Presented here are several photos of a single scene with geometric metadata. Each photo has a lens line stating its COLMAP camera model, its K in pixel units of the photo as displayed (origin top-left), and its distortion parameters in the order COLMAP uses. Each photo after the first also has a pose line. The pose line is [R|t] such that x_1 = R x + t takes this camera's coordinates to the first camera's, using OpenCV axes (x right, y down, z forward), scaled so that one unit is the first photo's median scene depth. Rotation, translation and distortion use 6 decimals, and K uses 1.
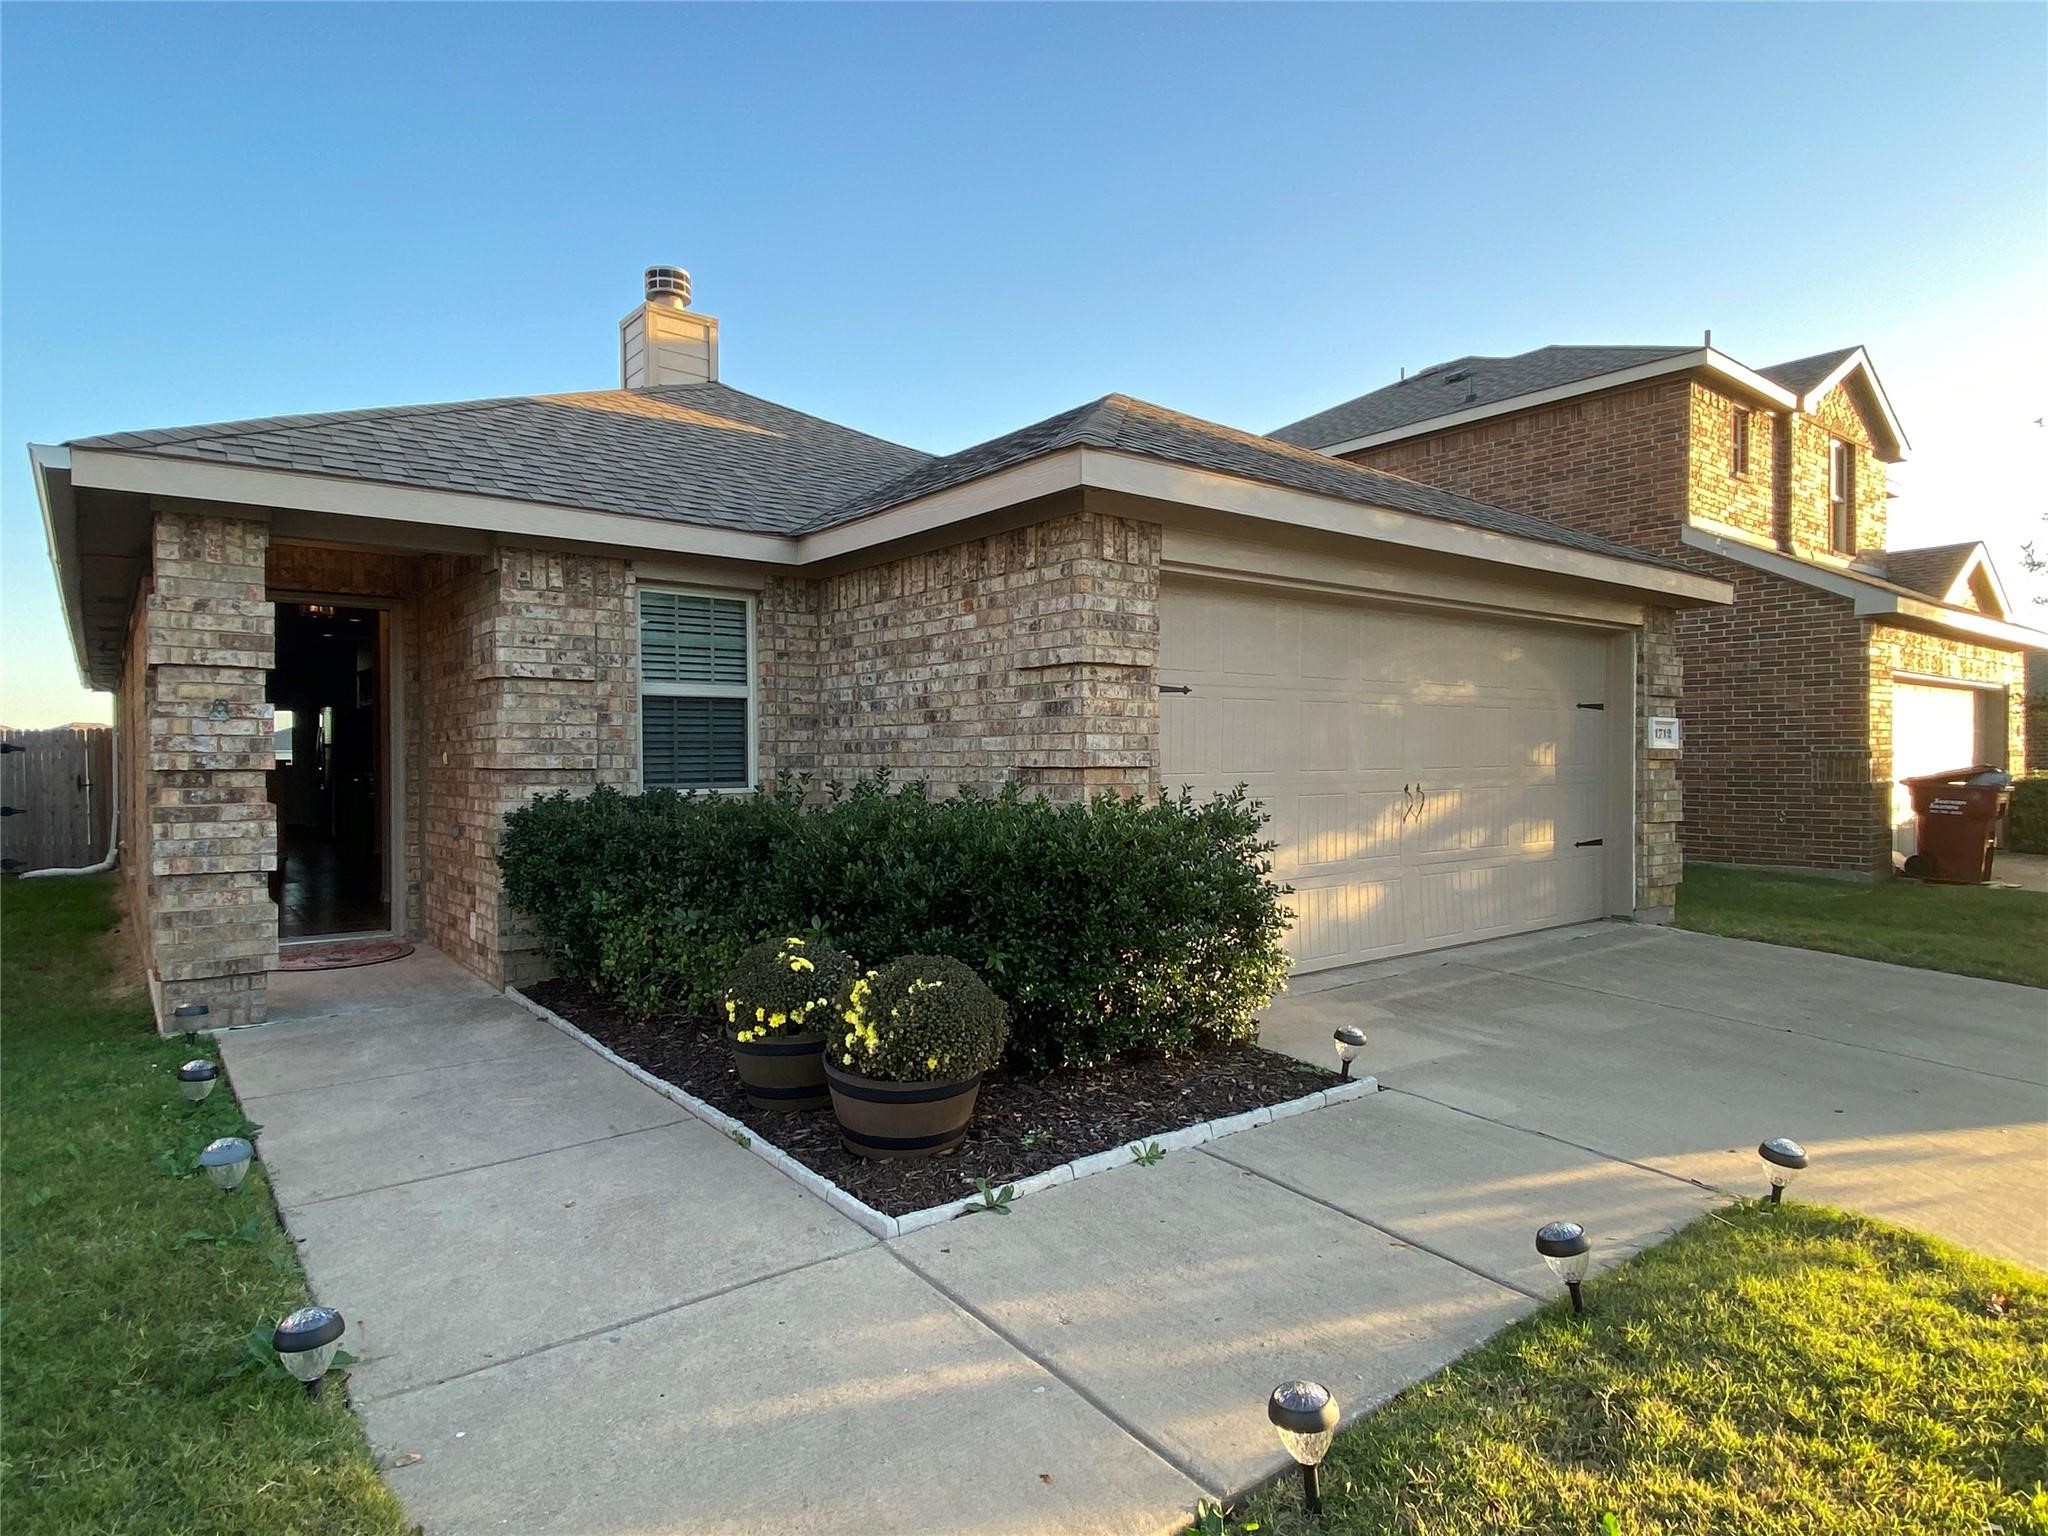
lens RADIAL K [[1176.1, 0, 1022.8], [0, 1176.1, 770.5], [0, 0, 1]] dist [-0.008816, -0.000580]
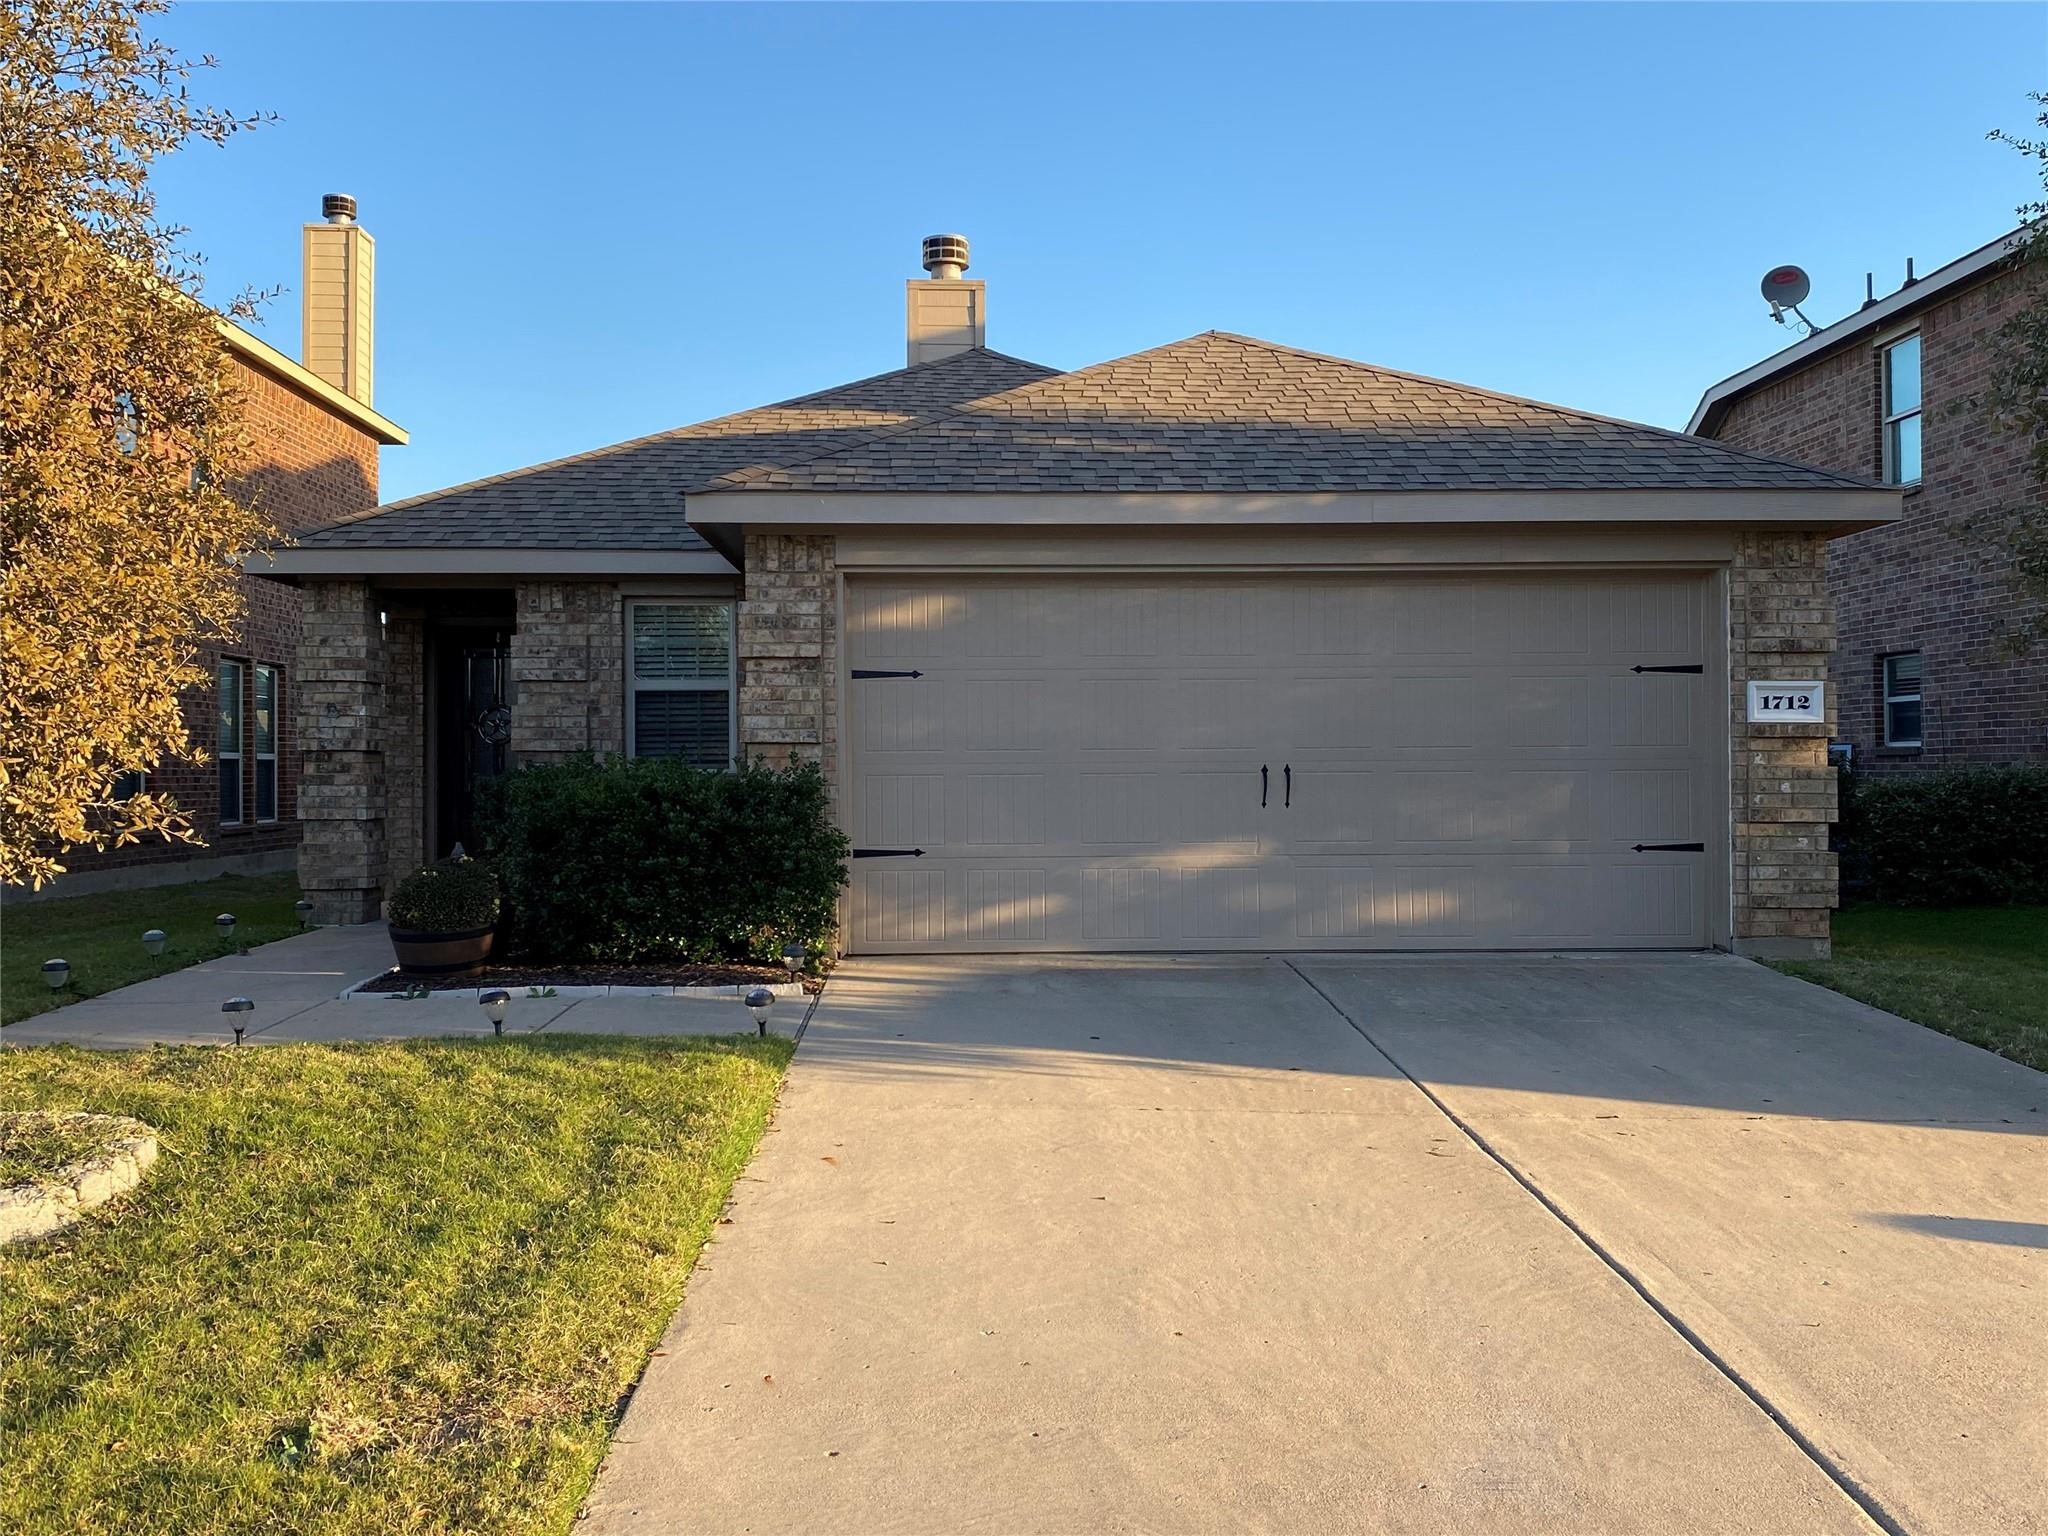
lens RADIAL K [[1897.5, 0, 1025.4], [0, 1897.5, 764.6], [0, 0, 1]] dist [-0.010584, 0.000000]
pose [[0.803411, -0.003334, -0.595415, 1.421939], [-0.006105, 0.999886, -0.013836, 0.044443], [0.595393, 0.014751, 0.803299, -0.404366]]
